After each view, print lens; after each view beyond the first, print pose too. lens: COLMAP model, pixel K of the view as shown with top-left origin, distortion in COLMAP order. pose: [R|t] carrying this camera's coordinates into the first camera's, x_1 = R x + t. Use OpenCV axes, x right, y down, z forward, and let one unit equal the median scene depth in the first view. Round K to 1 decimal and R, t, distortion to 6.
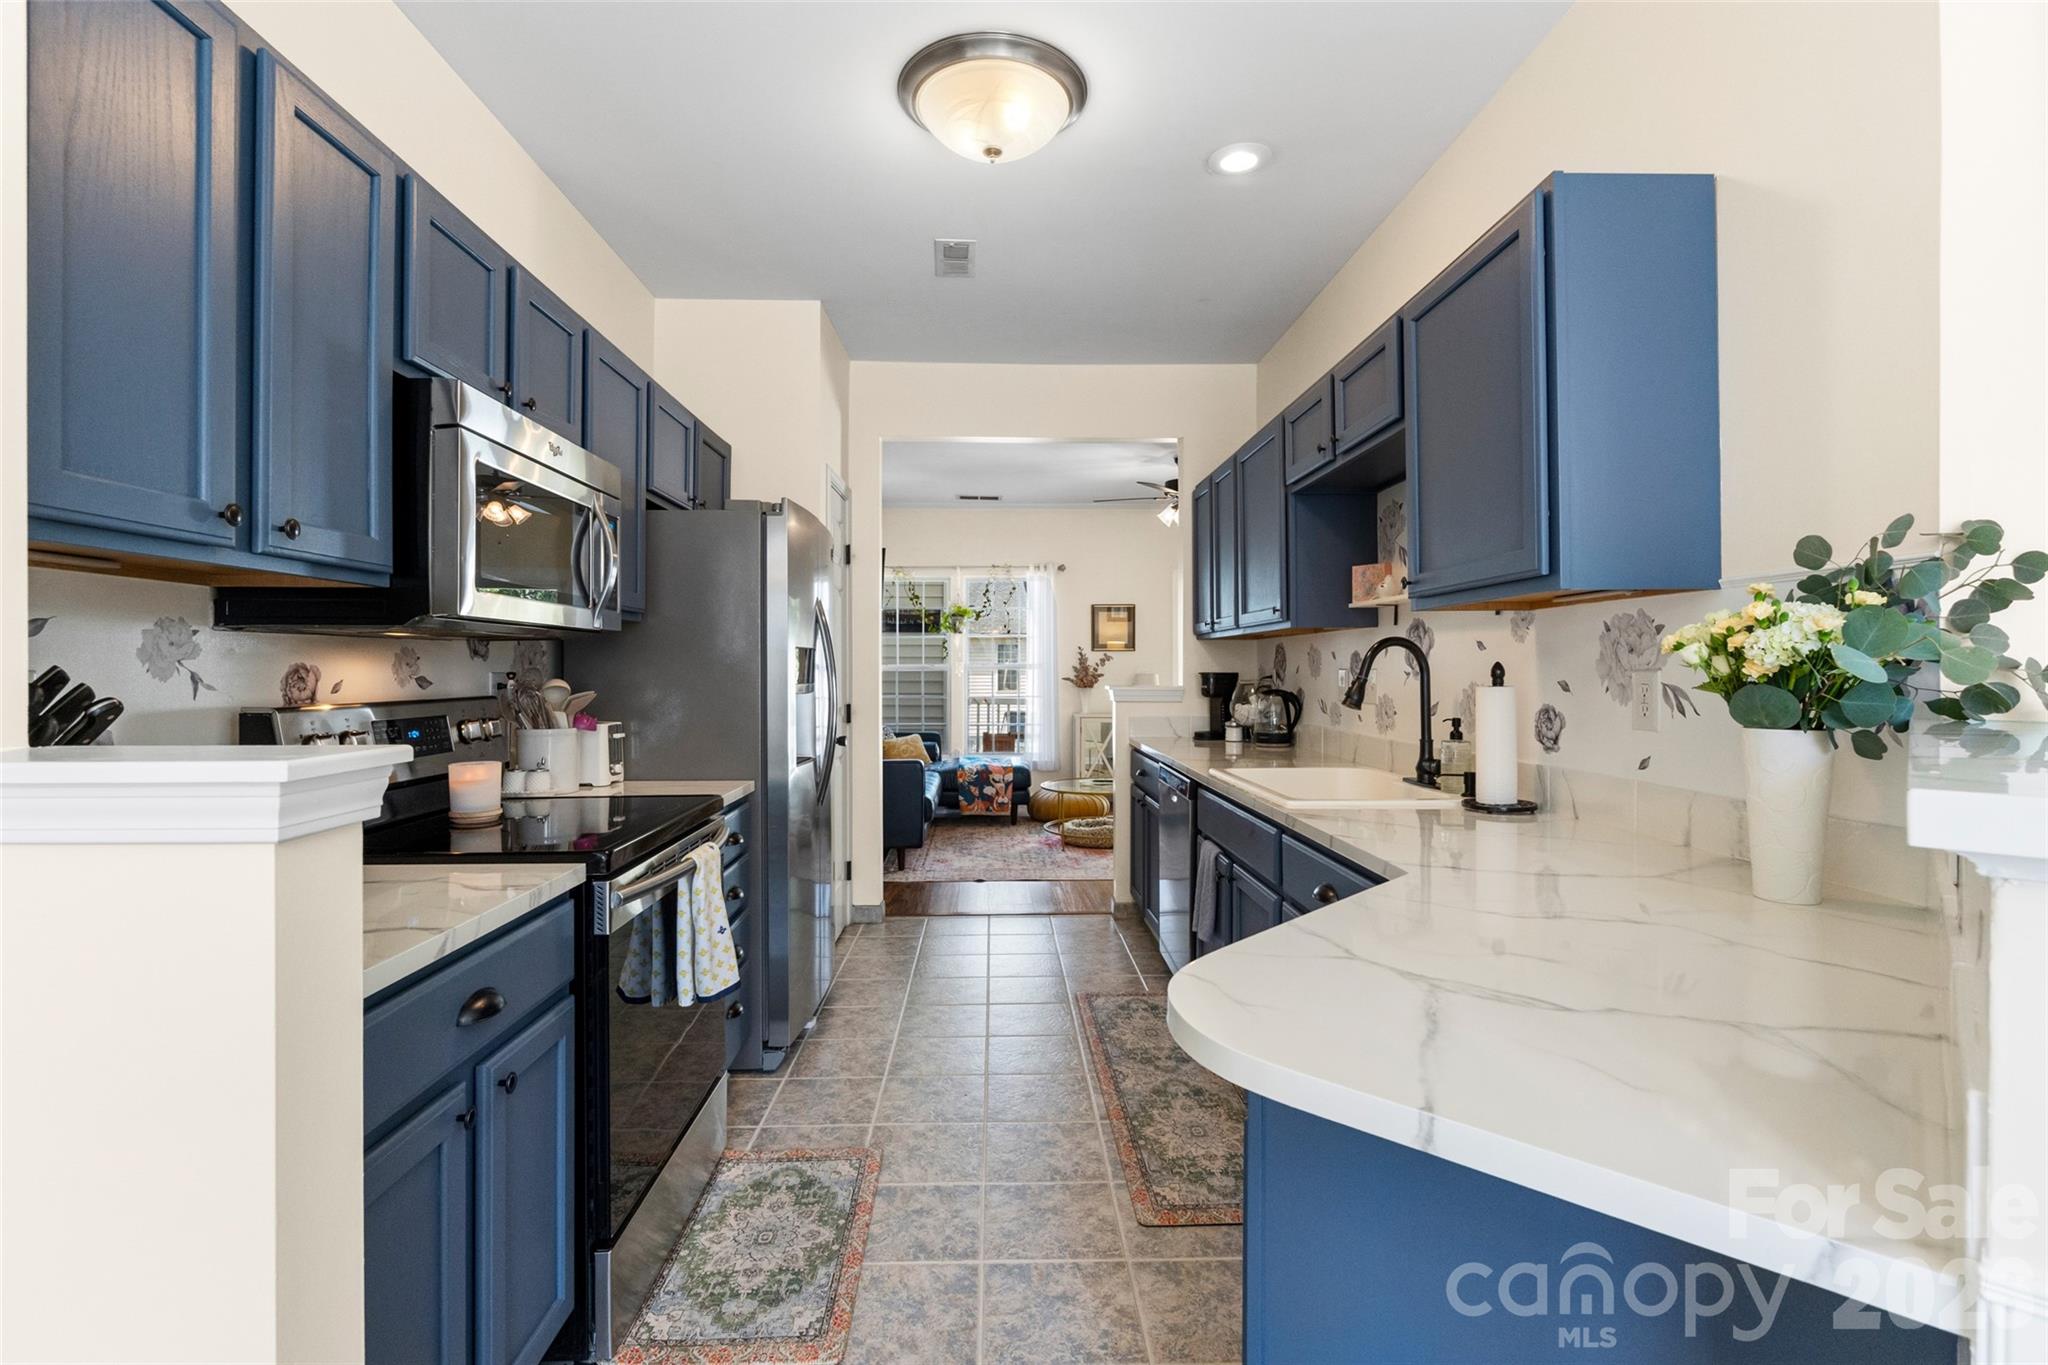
lens RADIAL K [[928.9, 0, 1043.6], [0, 928.9, 648.8], [0, 0, 1]] dist [-0.003601, -0.000310]
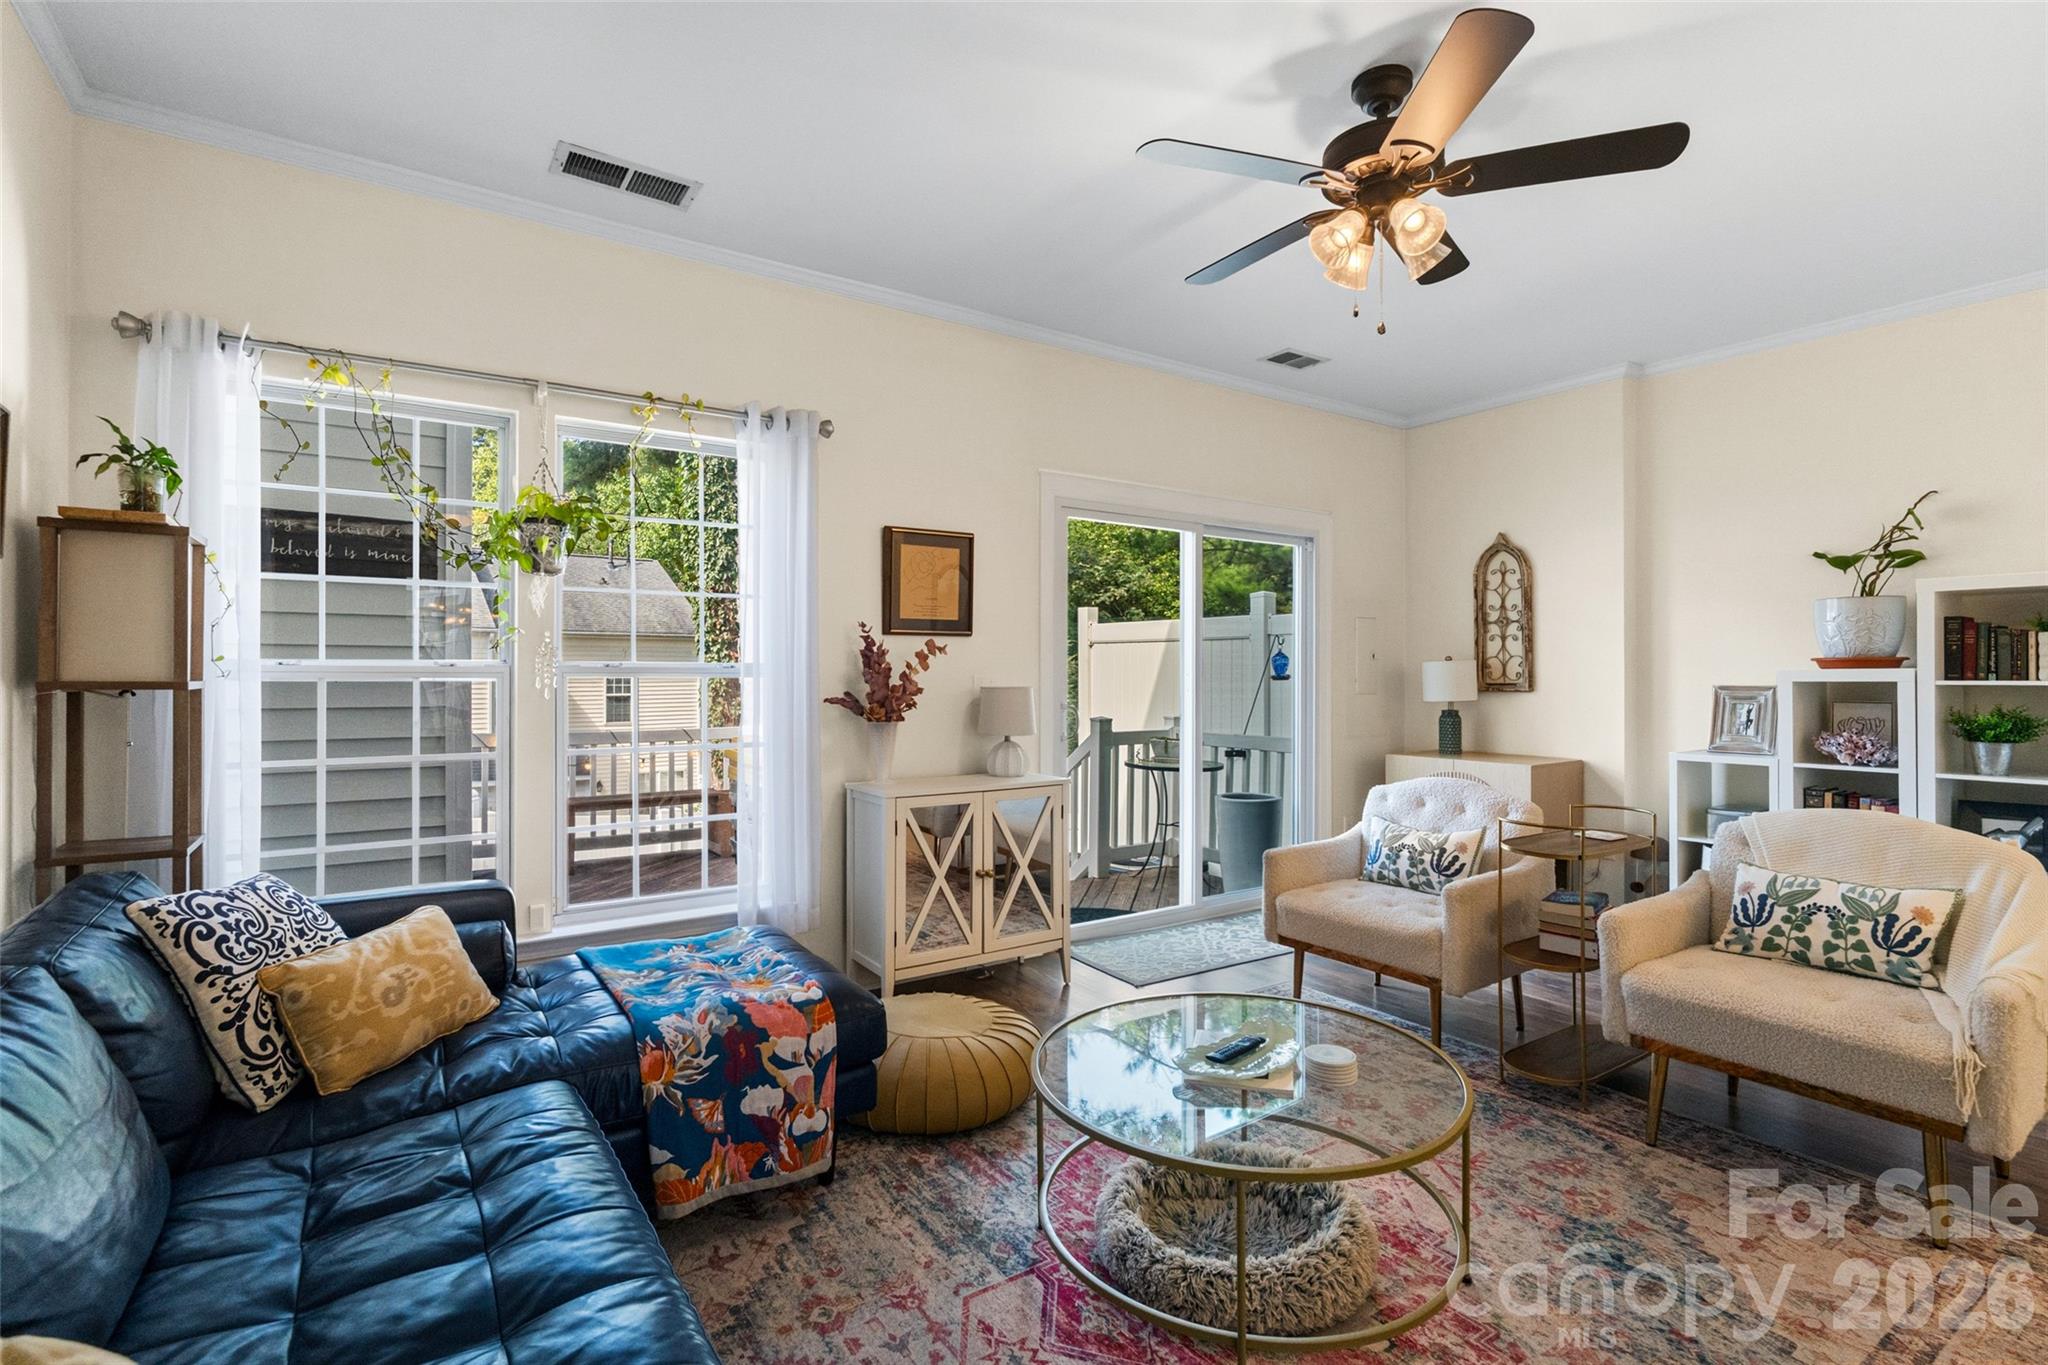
lens RADIAL K [[961.1, 0, 1048.0], [0, 961.1, 674.0], [0, 0, 1]] dist [-0.008443, -0.000185]
pose [[0.861266, 0.004353, 0.508135, -0.128273], [-0.010635, 0.999899, 0.009460, 0.018124], [-0.508043, -0.013552, 0.861225, 0.683874]]
